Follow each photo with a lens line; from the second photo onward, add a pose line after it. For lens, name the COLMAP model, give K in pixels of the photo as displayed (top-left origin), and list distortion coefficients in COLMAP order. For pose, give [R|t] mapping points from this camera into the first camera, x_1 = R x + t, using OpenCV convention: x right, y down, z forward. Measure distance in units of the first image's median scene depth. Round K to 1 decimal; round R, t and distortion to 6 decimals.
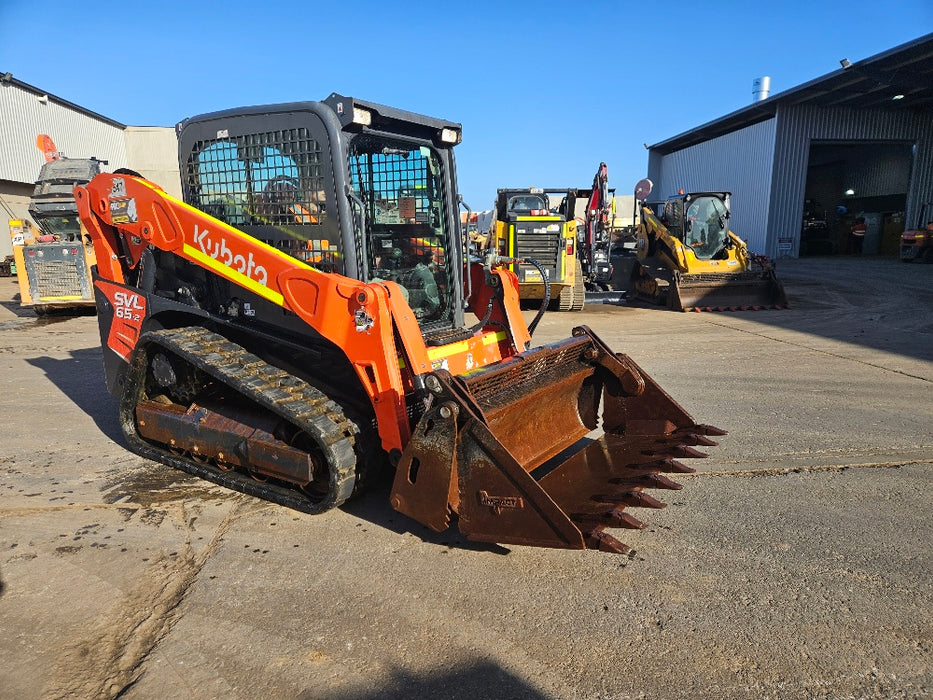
lens RADIAL K [[612.6, 0, 472.1], [0, 612.6, 364.0], [0, 0, 1]] dist [0.072784, -0.062658]
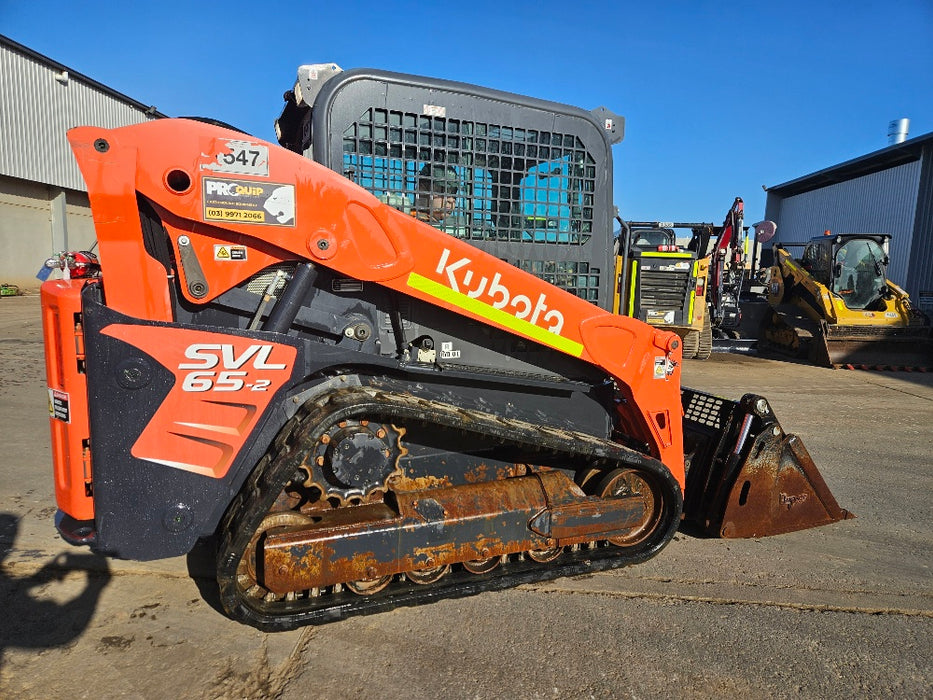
lens RADIAL K [[606.5, 0, 472.0], [0, 606.5, 363.2], [0, 0, 1]] dist [0.073142, -0.060080]
pose [[0.988440, 0.063768, -0.137547, -0.039221], [-0.071727, 0.995978, -0.053701, -0.009585], [0.133570, 0.062946, 0.989038, 0.084078]]
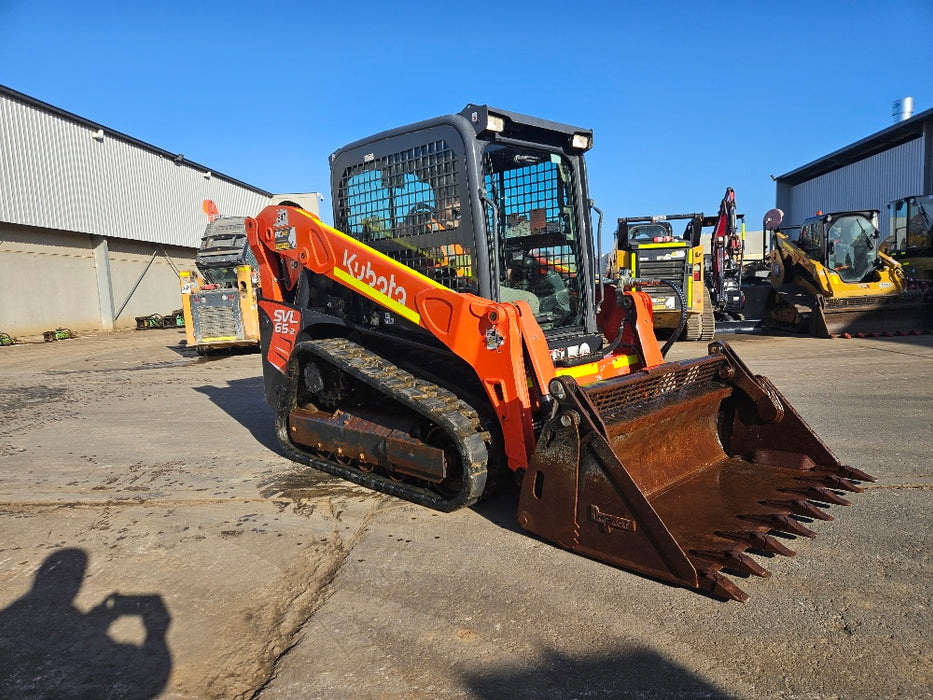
lens RADIAL K [[612.6, 0, 472.1], [0, 612.6, 364.0], [0, 0, 1]] dist [0.072784, -0.062658]
pose [[0.983108, -0.016161, -0.182311, -0.012062], [0.001646, 0.996835, -0.079485, 0.027035], [0.183019, 0.077842, 0.980023, 0.002405]]
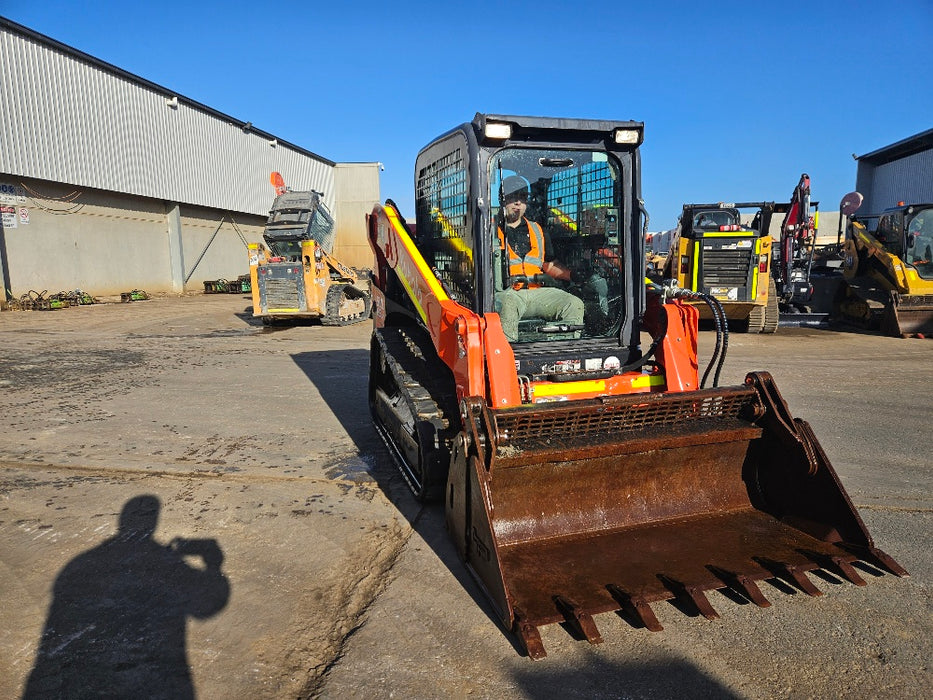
lens RADIAL K [[613.9, 0, 474.5], [0, 613.9, 363.5], [0, 0, 1]] dist [0.073173, -0.063858]
pose [[0.965113, 0.040532, -0.258676, -0.012815], [-0.050286, 0.998247, -0.031198, 0.010974], [0.256958, 0.043118, 0.965460, -0.014335]]
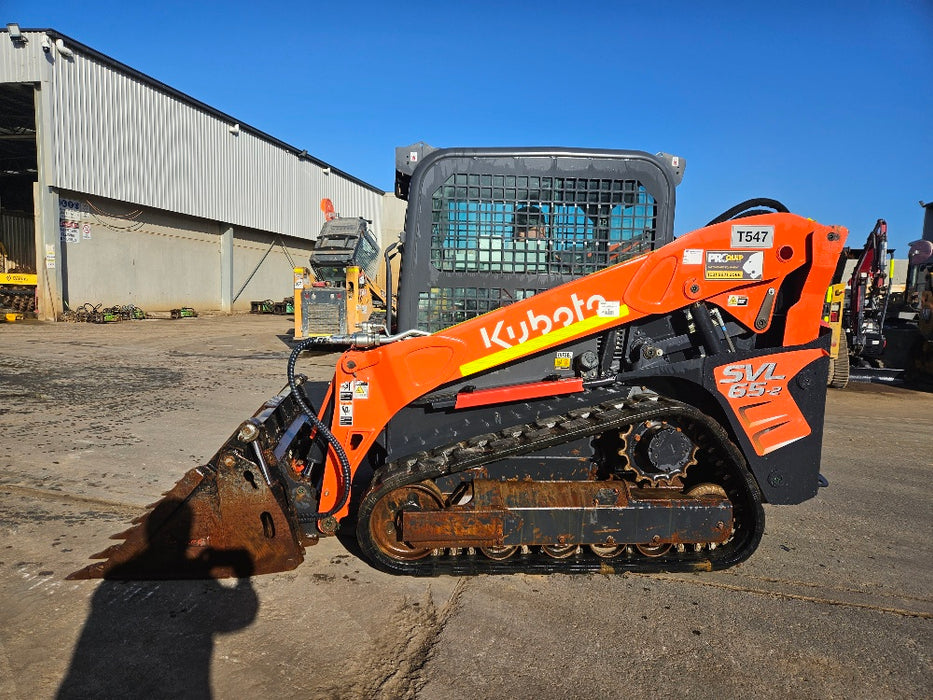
lens RADIAL K [[611.3, 0, 464.1], [0, 611.3, 361.0], [0, 0, 1]] dist [0.072014, -0.064344]
pose [[0.940218, 0.079032, -0.331276, -0.035035], [-0.110127, 0.990997, -0.076140, -0.001230], [0.322276, 0.108071, 0.940457, 0.023502]]
